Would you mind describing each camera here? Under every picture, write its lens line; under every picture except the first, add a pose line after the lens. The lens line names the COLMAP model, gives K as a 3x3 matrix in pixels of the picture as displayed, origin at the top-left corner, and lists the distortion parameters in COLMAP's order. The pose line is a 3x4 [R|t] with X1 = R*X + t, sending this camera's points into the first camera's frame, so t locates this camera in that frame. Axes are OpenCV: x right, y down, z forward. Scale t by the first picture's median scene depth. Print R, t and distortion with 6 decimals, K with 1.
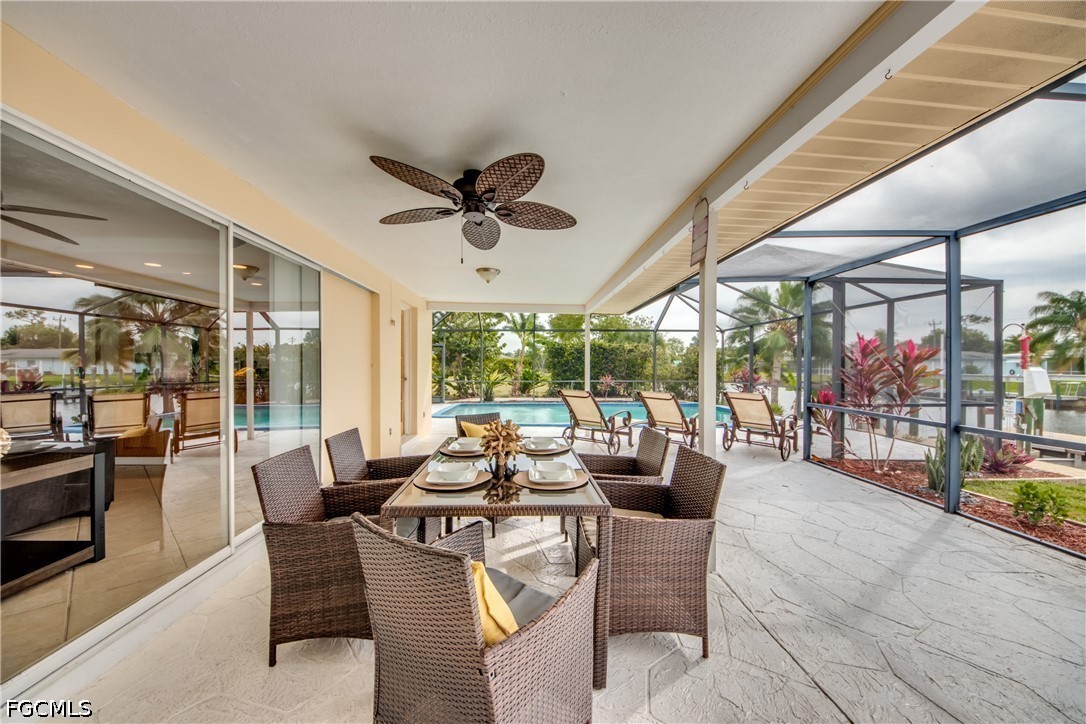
lens RADIAL K [[415.1, 0, 516.2], [0, 415.1, 363.6], [0, 0, 1]] dist [-0.026259, -0.000602]
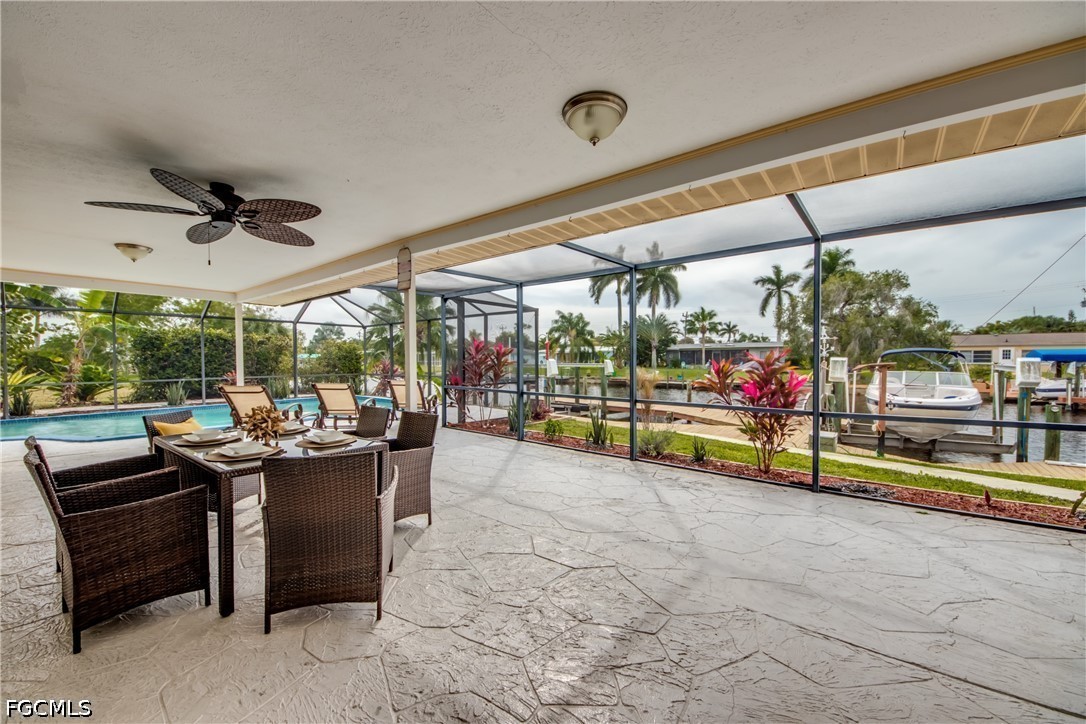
lens RADIAL K [[428.6, 0, 525.7], [0, 428.6, 364.8], [0, 0, 1]] dist [0.029140, -0.019277]
pose [[0.654452, -0.016902, 0.755915, -0.197200], [0.003129, 0.999802, 0.019646, -0.001859], [-0.756097, -0.010492, 0.654375, -0.155148]]
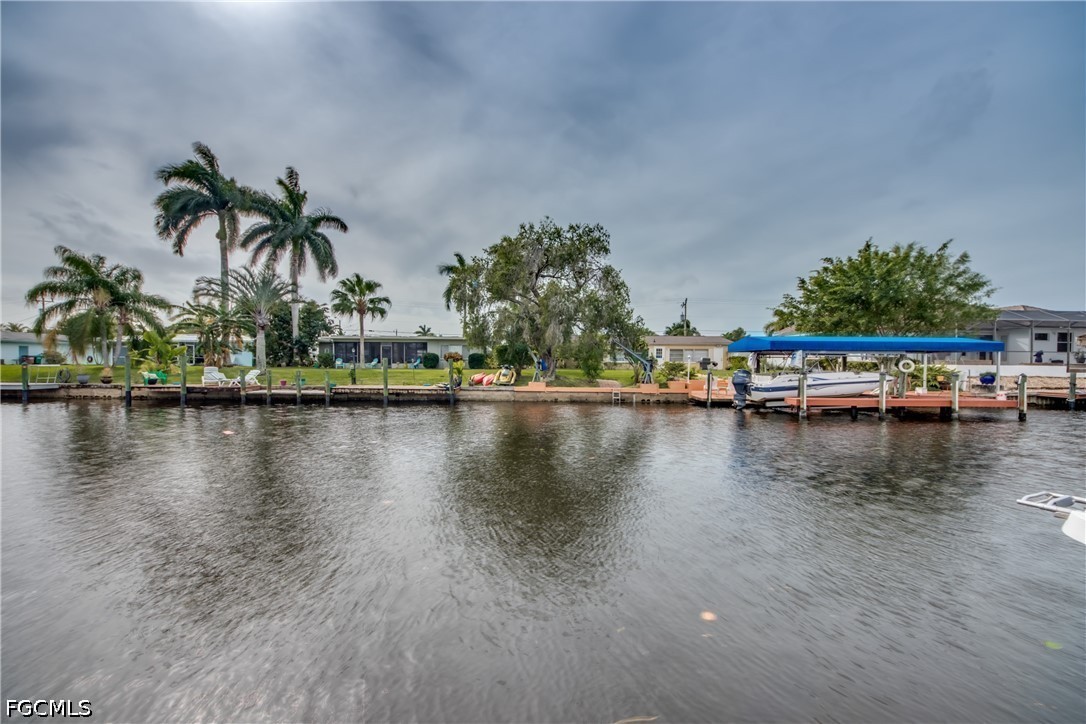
lens RADIAL K [[397.3, 0, 534.6], [0, 397.3, 368.9], [0, 0, 1]] dist [0.023132, -0.016020]
pose [[0.018900, -0.015021, 0.999709, 2.210108], [-0.009625, 0.999838, 0.015205, 0.113797], [-0.999775, -0.009910, 0.018753, 0.208185]]
